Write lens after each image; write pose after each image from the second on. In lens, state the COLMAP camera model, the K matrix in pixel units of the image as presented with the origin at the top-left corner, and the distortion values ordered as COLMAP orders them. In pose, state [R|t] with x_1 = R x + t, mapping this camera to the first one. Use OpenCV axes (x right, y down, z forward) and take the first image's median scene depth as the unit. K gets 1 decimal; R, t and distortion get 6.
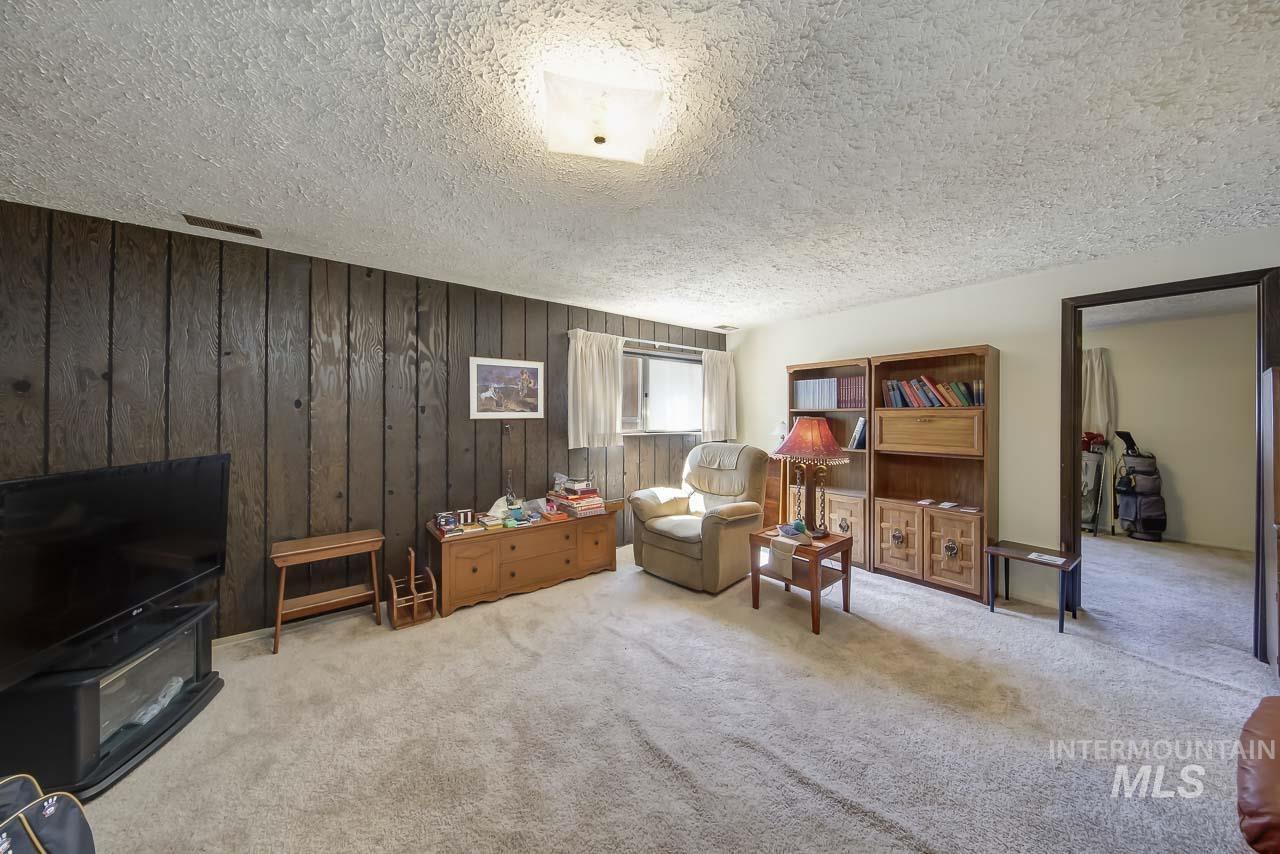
lens RADIAL K [[420.3, 0, 639.4], [0, 420.3, 416.9], [0, 0, 1]] dist [0.000417, -0.000016]
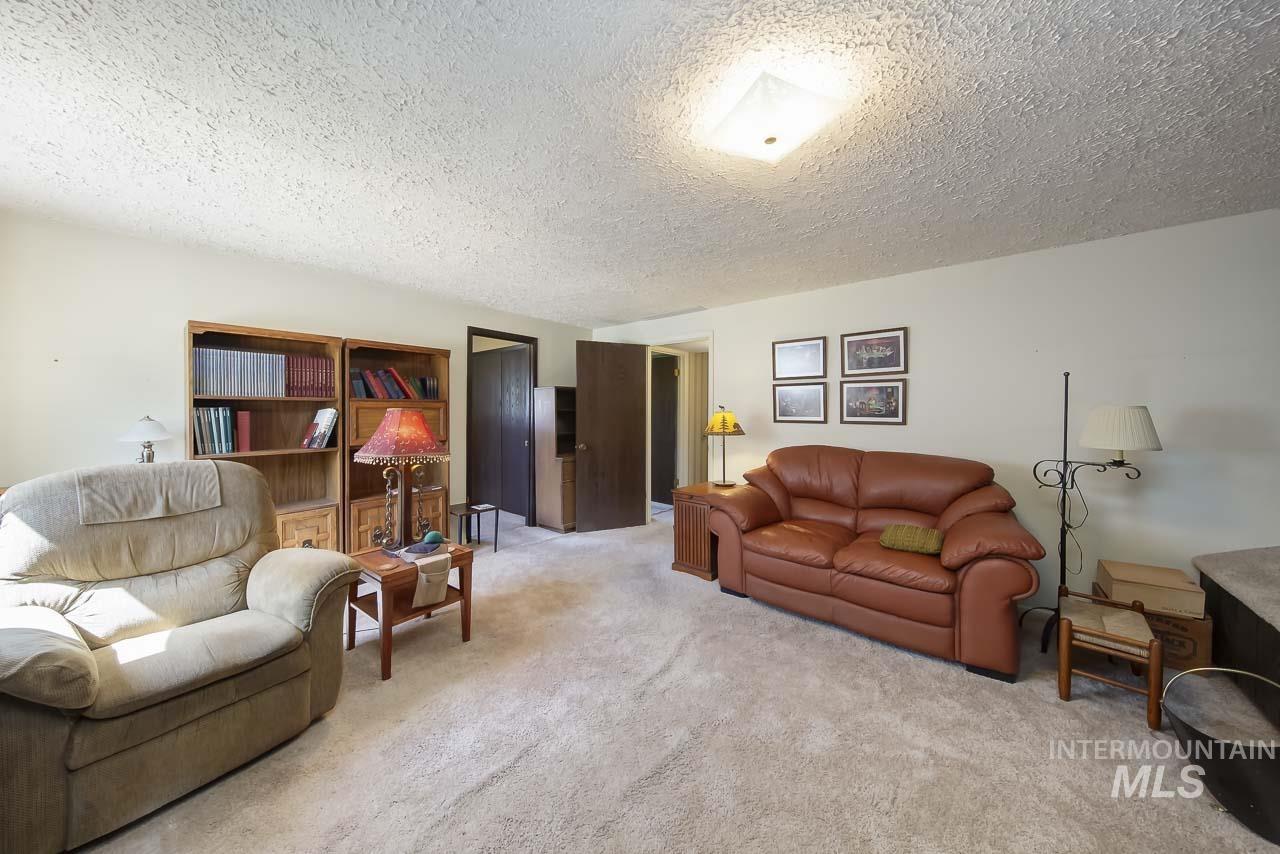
lens RADIAL K [[412.9, 0, 640.7], [0, 412.9, 412.7], [0, 0, 1]] dist [0.000219, -0.000024]
pose [[-0.213226, -0.006581, 0.976981, -0.421449], [0.000520, 0.999976, 0.006849, 0.003582], [-0.977003, 0.001969, -0.213217, 0.628452]]
